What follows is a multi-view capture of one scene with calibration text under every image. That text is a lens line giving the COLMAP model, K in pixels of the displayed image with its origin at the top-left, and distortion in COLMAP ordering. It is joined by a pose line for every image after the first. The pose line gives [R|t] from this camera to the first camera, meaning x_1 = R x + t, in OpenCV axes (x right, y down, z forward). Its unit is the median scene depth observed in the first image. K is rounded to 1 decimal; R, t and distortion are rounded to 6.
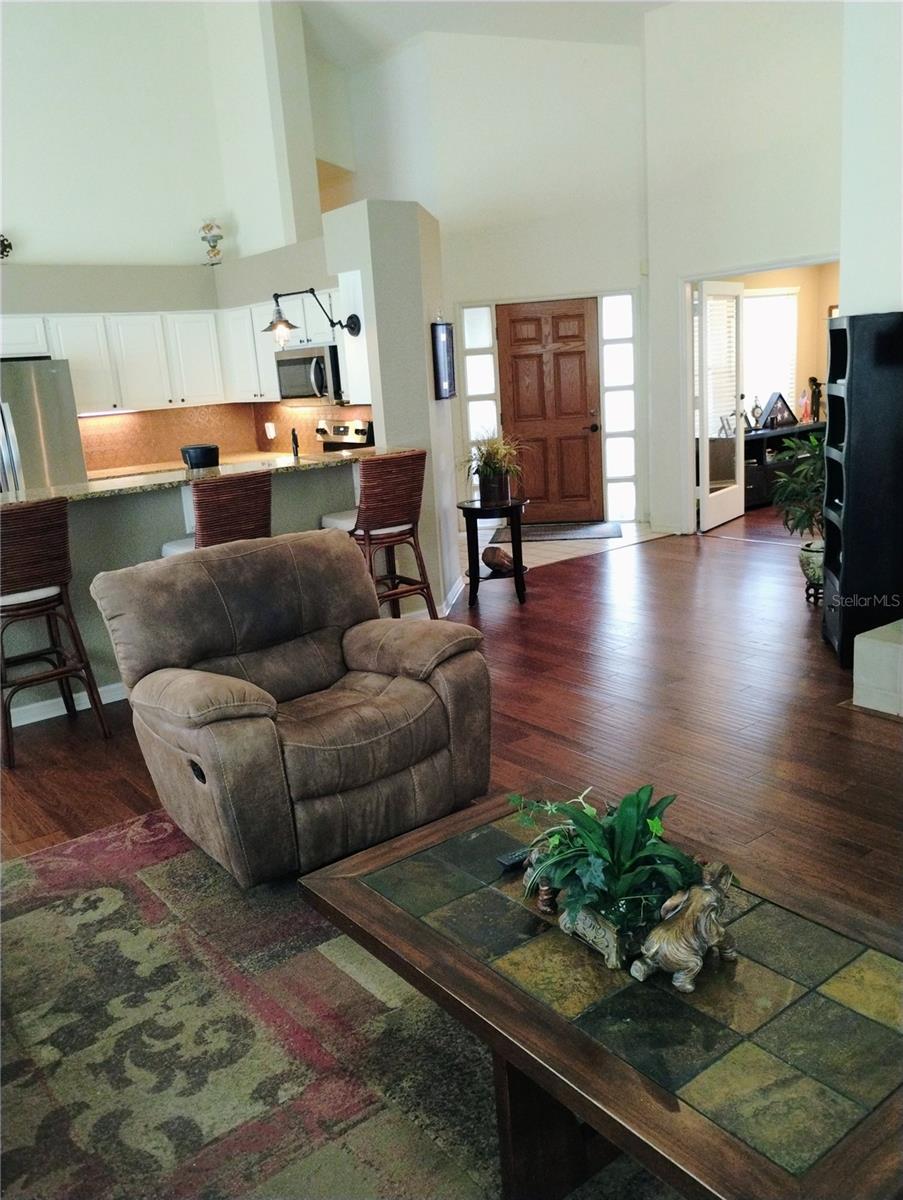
lens RADIAL K [[1000.8, 0, 451.5], [0, 1000.8, 600.0], [0, 0, 1]] dist [0.014545, 0.000365]
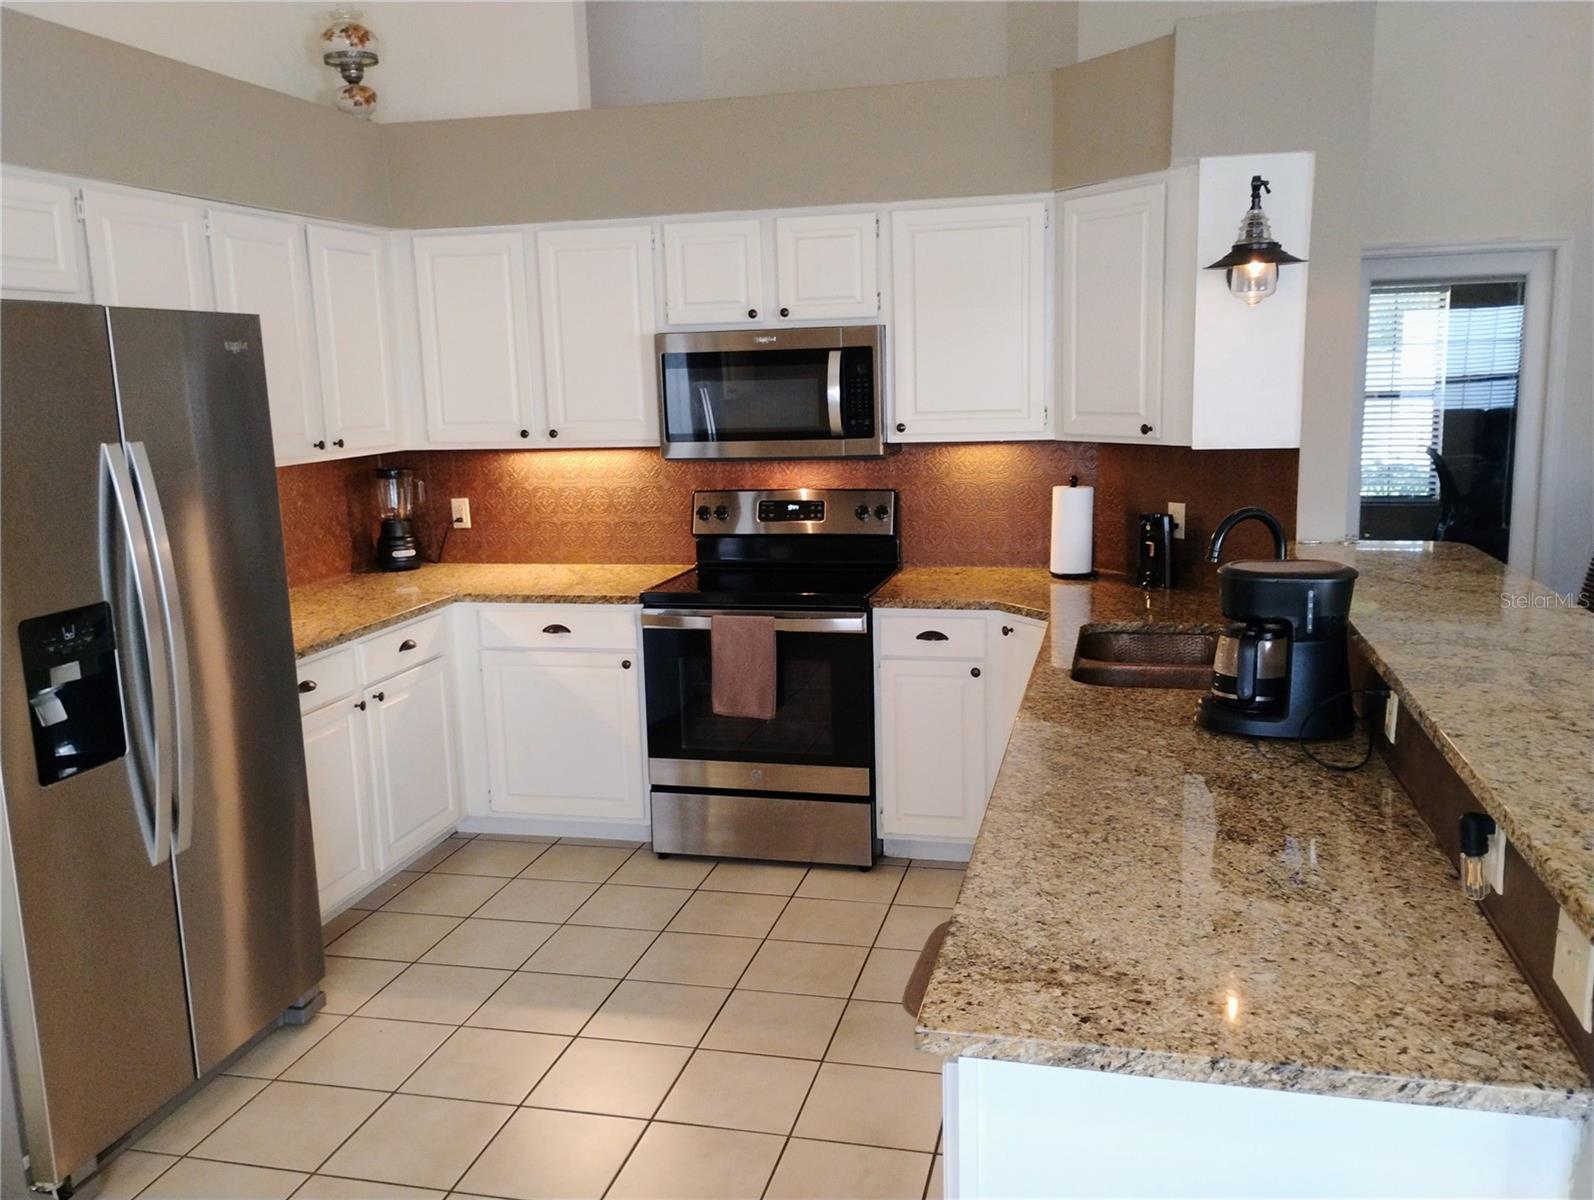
lens RADIAL K [[1329.5, 0, 797.0], [0, 1329.5, 600.0], [0, 0, 1]] dist [0.014545, 0.000365]
pose [[0.786330, -0.071676, 0.613635, -0.512054], [0.124578, 0.991240, -0.043855, -0.106875], [-0.605116, 0.110930, 0.788371, 0.551181]]
